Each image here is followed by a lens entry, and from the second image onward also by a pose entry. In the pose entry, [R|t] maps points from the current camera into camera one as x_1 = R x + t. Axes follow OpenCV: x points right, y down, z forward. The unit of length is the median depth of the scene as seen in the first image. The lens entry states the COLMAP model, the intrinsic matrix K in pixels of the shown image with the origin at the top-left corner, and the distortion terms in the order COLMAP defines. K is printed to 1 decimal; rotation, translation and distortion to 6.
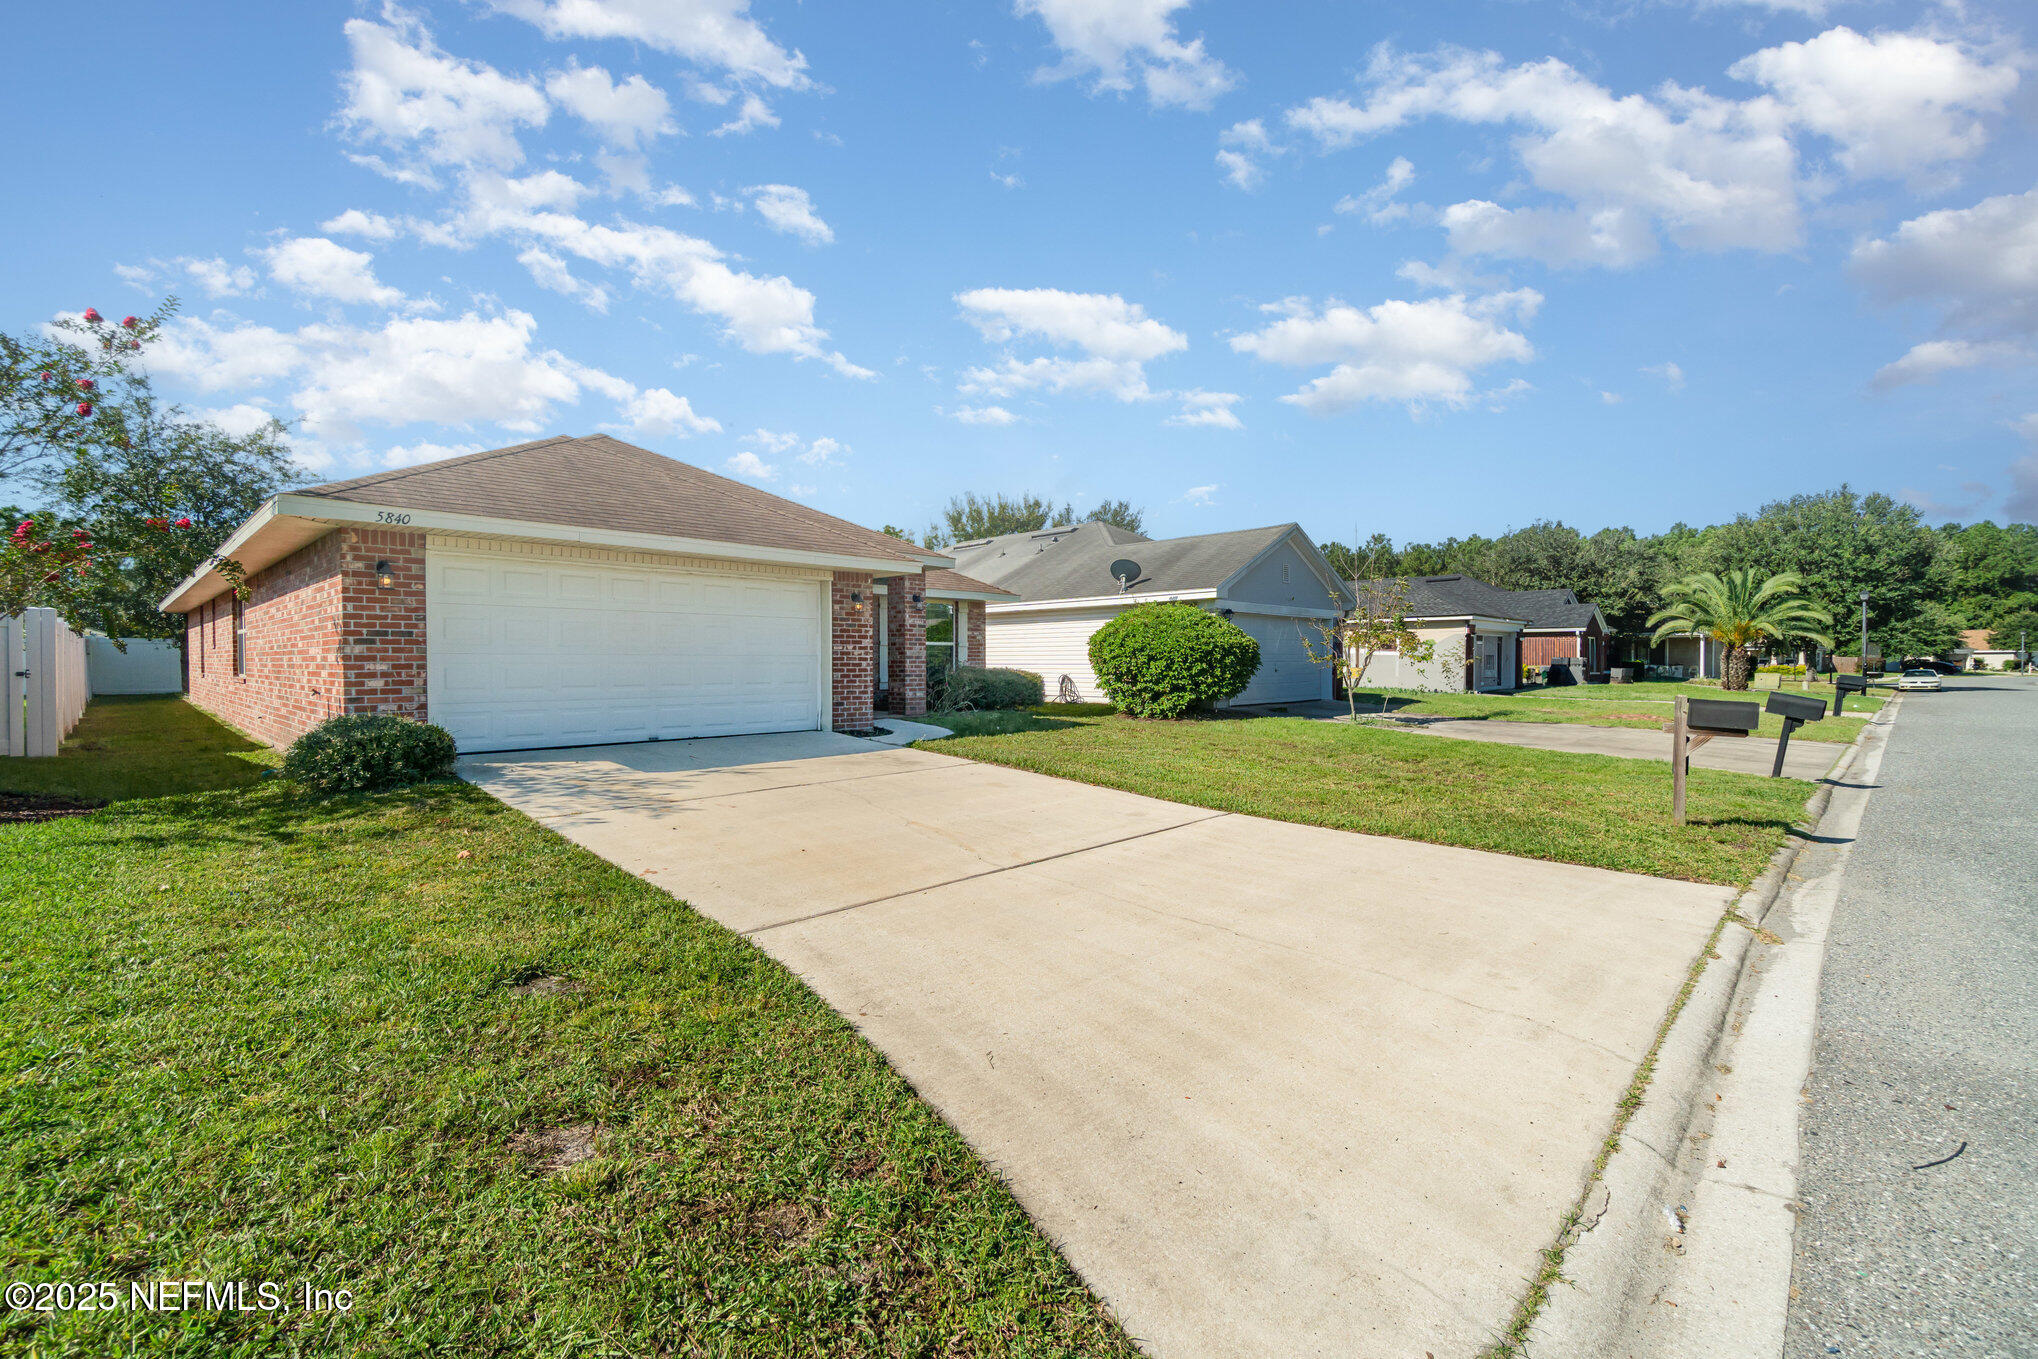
lens RADIAL K [[881.0, 0, 1019.9], [0, 881.0, 673.6], [0, 0, 1]] dist [-0.006544, 0.000770]
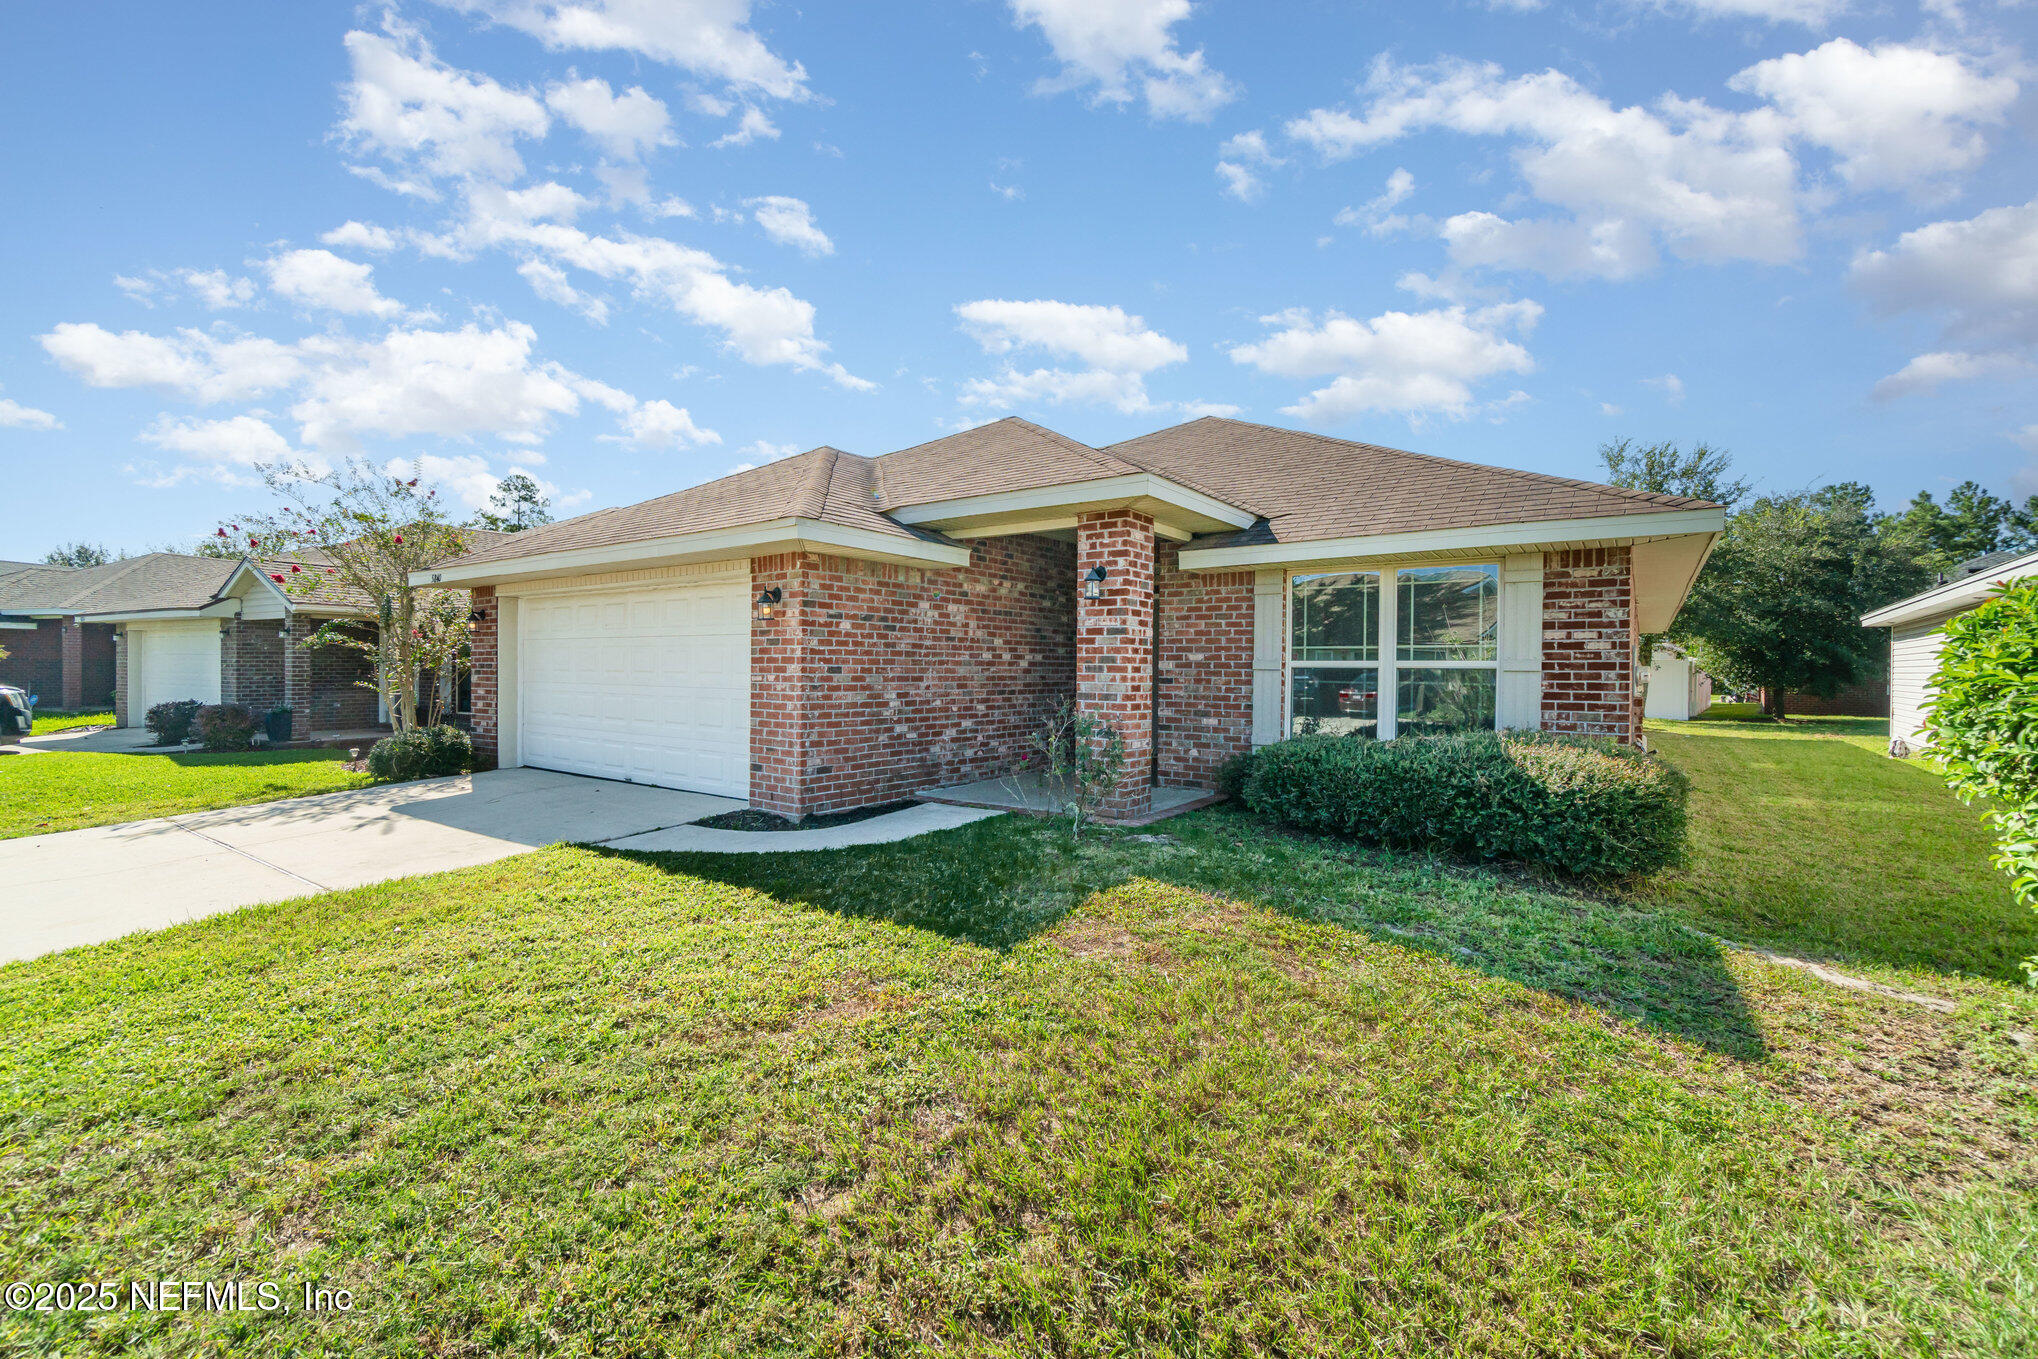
lens RADIAL K [[881.0, 0, 1013.4], [0, 881.0, 673.6], [0, 0, 1]] dist [-0.006544, 0.000770]
pose [[0.118859, 0.007659, -0.992882, 0.469679], [-0.024167, 0.999696, 0.004818, -0.042685], [0.992617, 0.023422, 0.119008, 1.178100]]
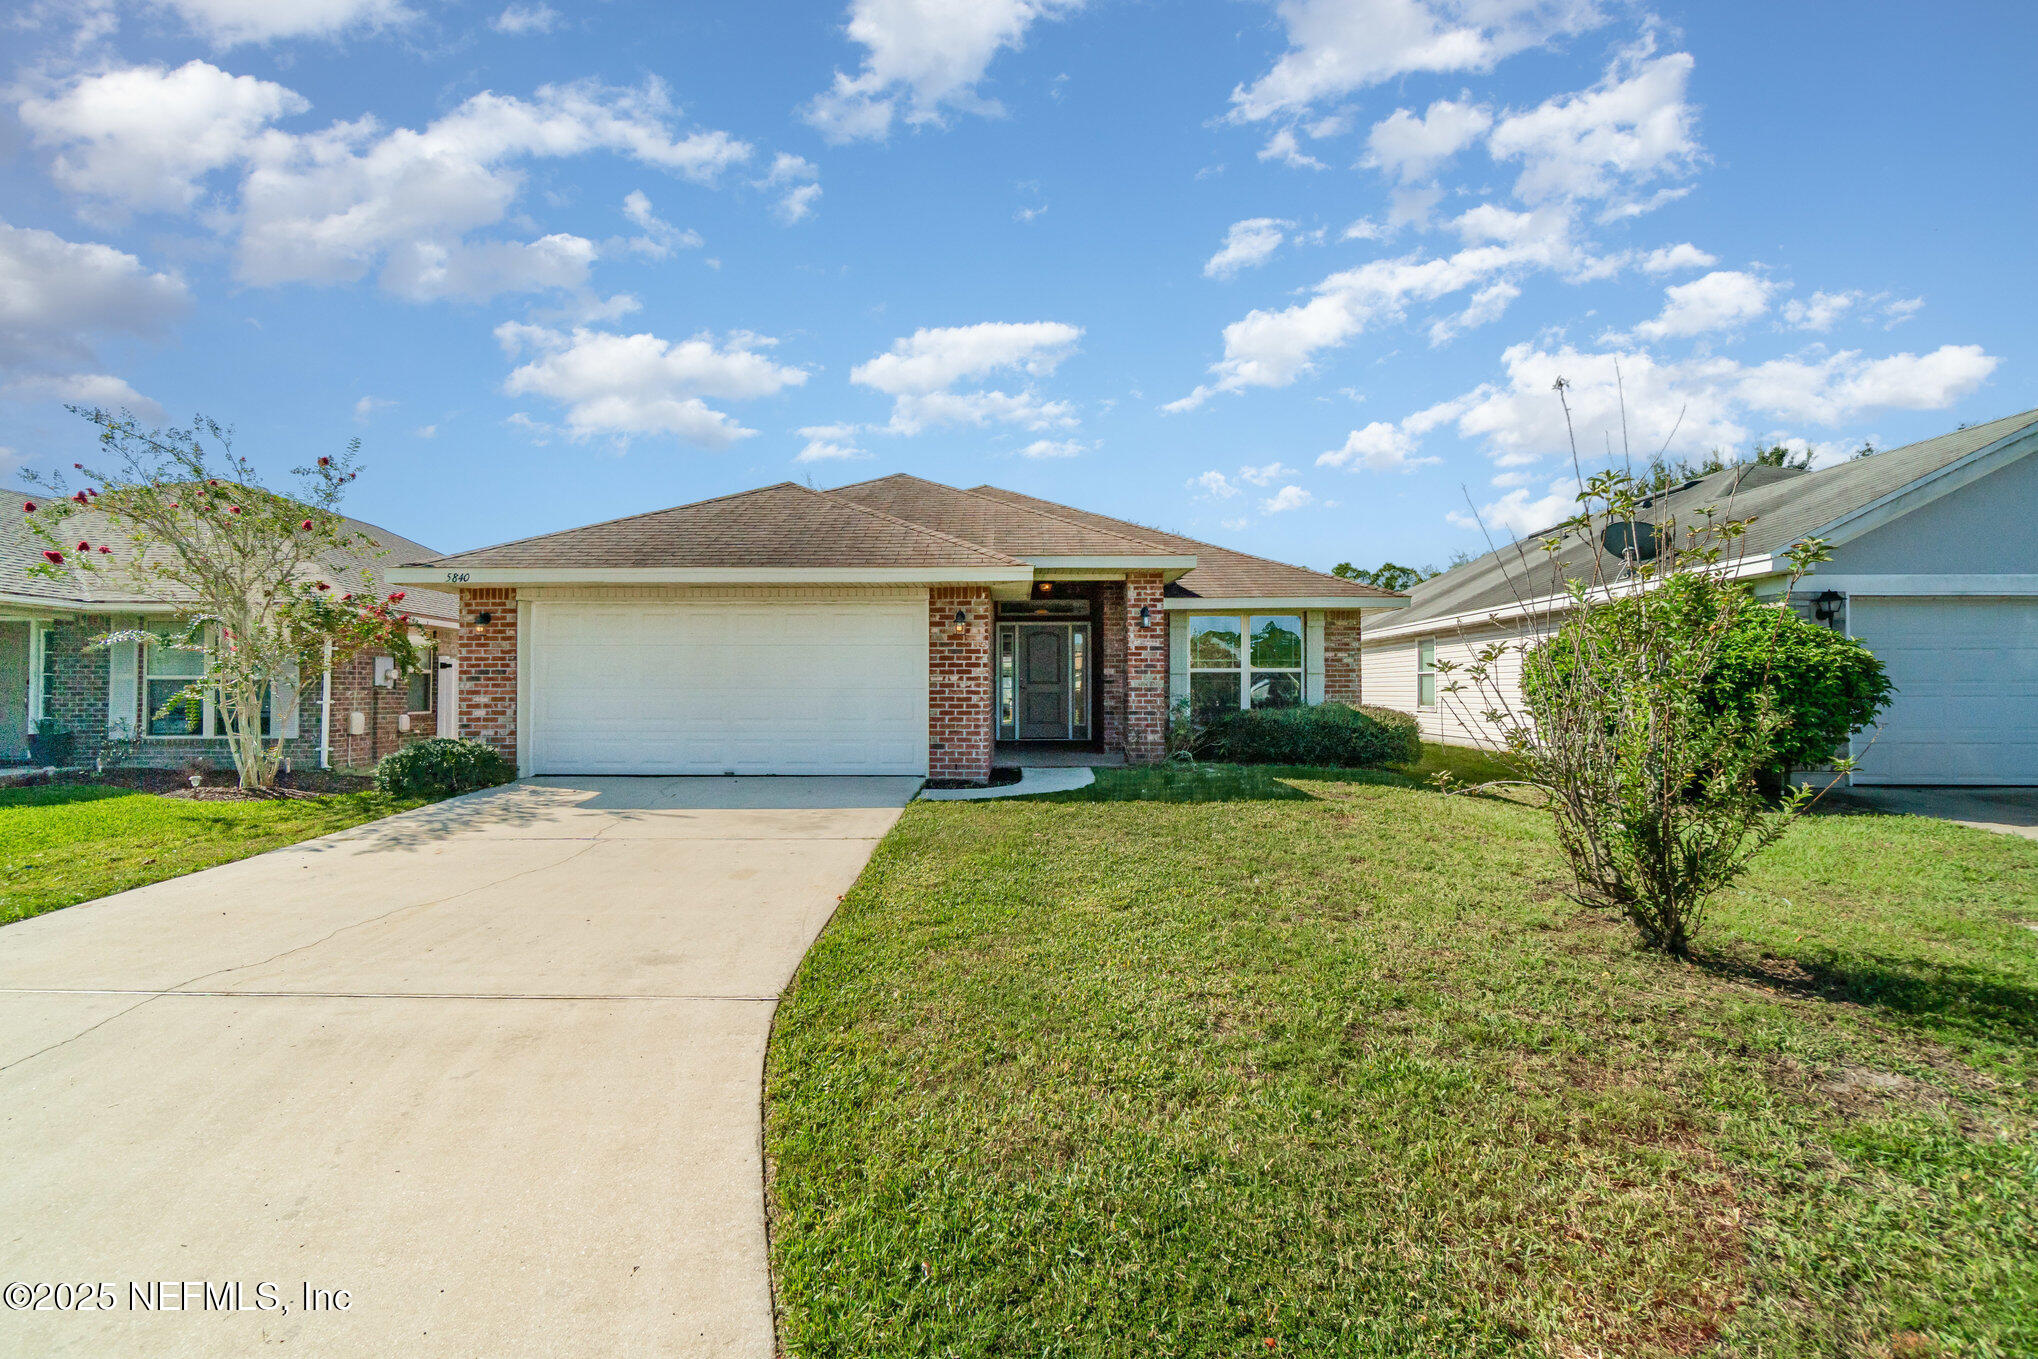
lens RADIAL K [[881.0, 0, 1002.8], [0, 881.0, 679.2], [0, 0, 1]] dist [-0.006544, 0.000770]
pose [[0.667363, -0.012281, -0.744631, 0.485403], [-0.010423, 0.999612, -0.025829, -0.008497], [0.744659, 0.024998, 0.666976, 0.521714]]
